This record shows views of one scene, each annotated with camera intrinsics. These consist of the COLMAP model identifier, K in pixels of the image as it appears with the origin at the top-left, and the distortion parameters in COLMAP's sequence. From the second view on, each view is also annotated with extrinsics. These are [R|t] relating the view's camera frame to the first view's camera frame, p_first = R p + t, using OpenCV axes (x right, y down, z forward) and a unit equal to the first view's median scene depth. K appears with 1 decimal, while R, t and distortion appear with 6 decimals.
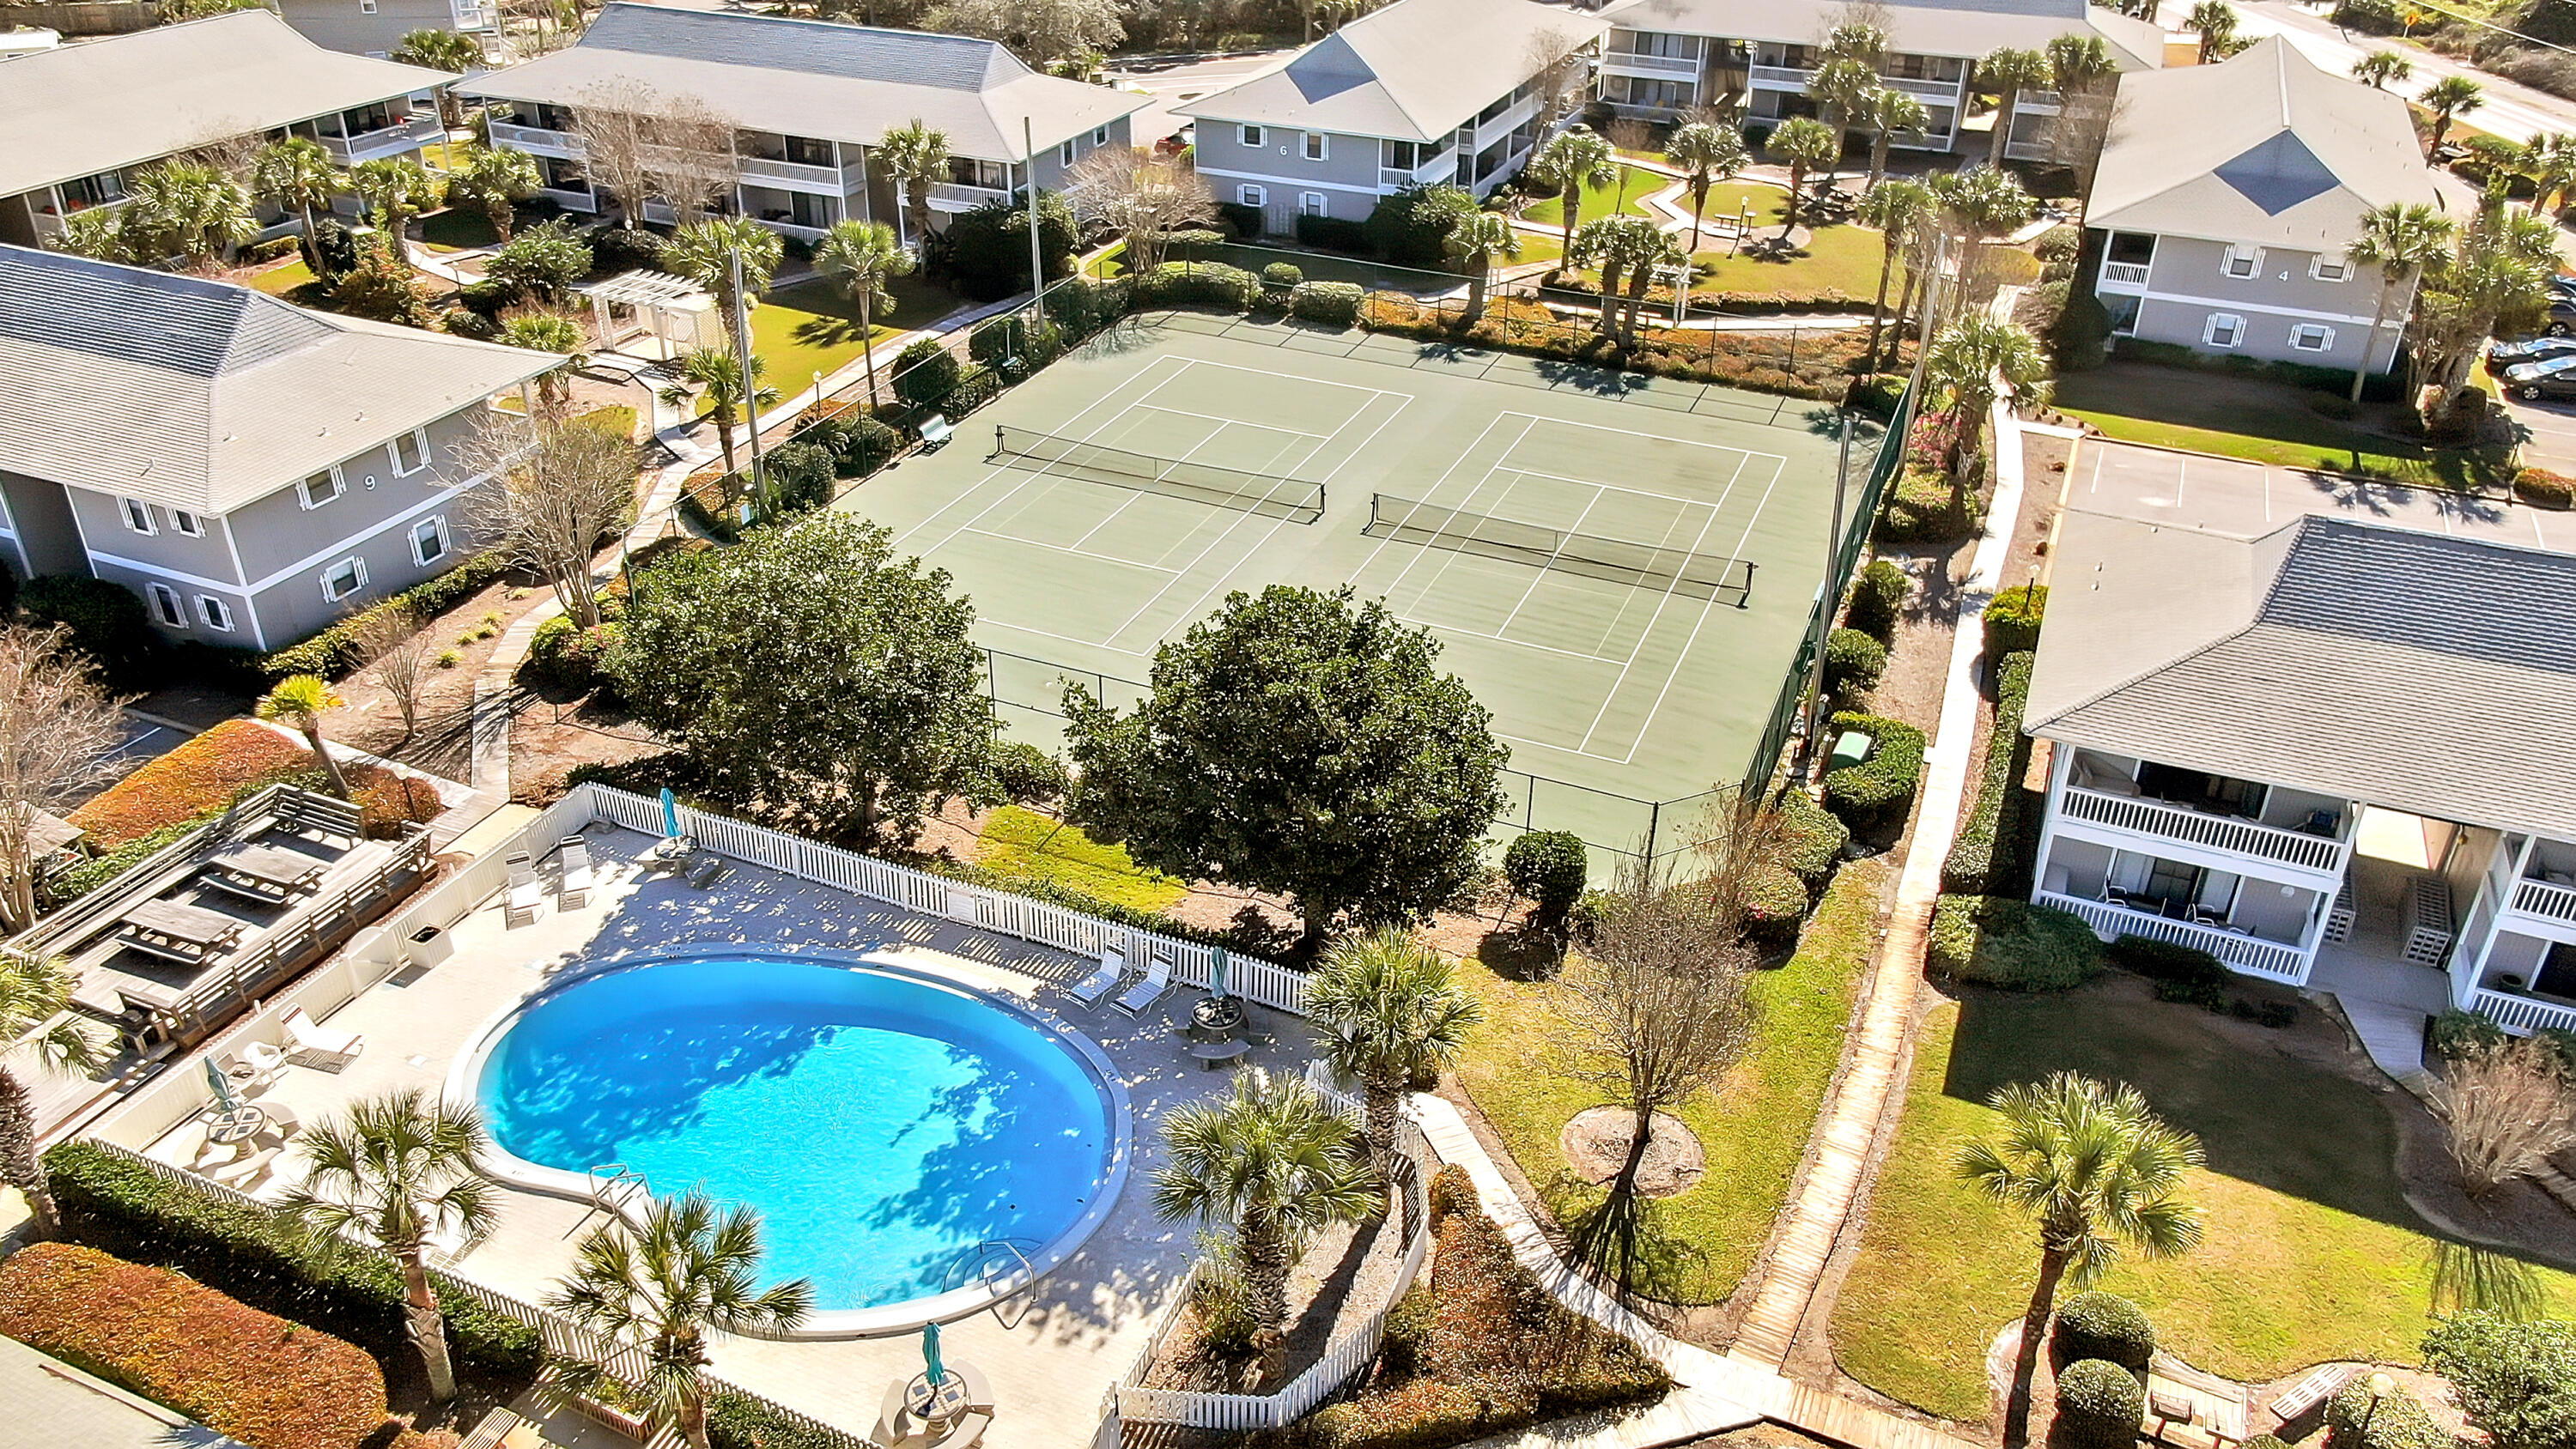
lens RADIAL K [[1902.9, 0, 1288.0], [0, 1902.9, 724.5], [0, 0, 1]] dist [-0.019971, 0.008148]
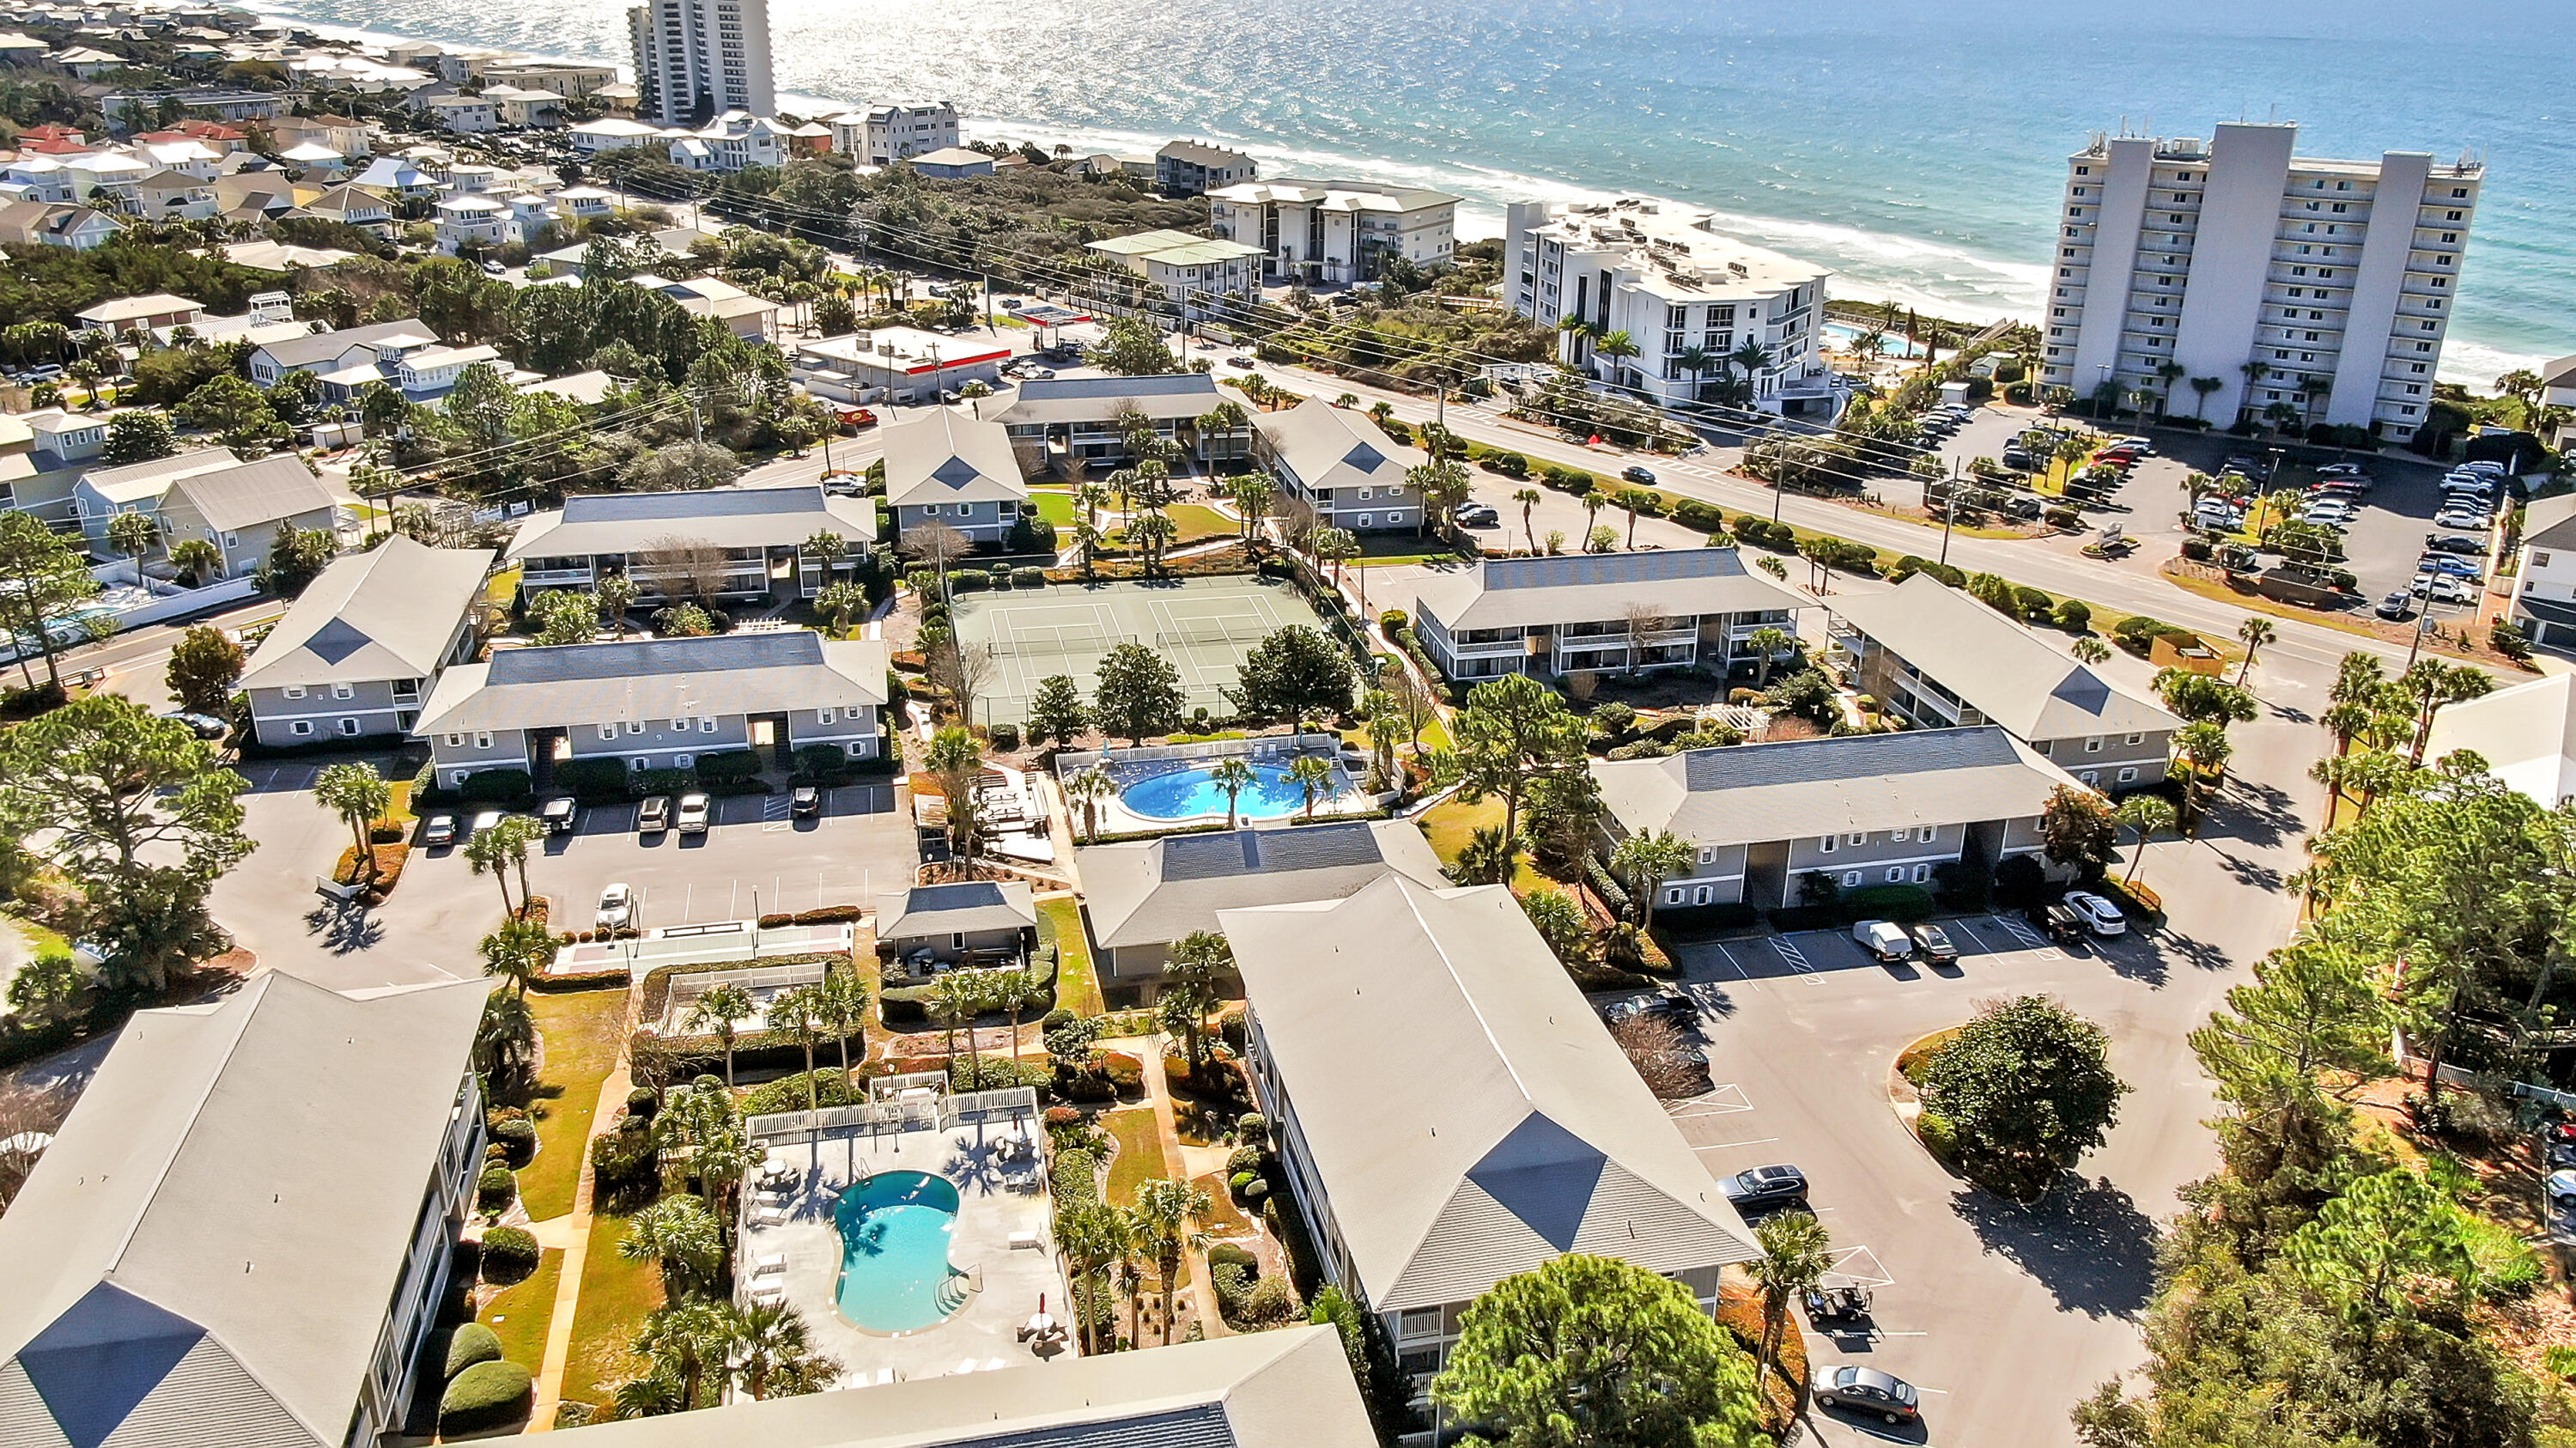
lens RADIAL K [[1903.4, 0, 1288.0], [0, 1903.4, 724.0], [0, 0, 1]] dist [-0.019971, 0.008148]
pose [[0.812446, -0.219770, 0.540030, -0.962493], [0.292254, 0.954978, -0.051044, 0.141644], [-0.504499, 0.199296, 0.840097, -0.965999]]
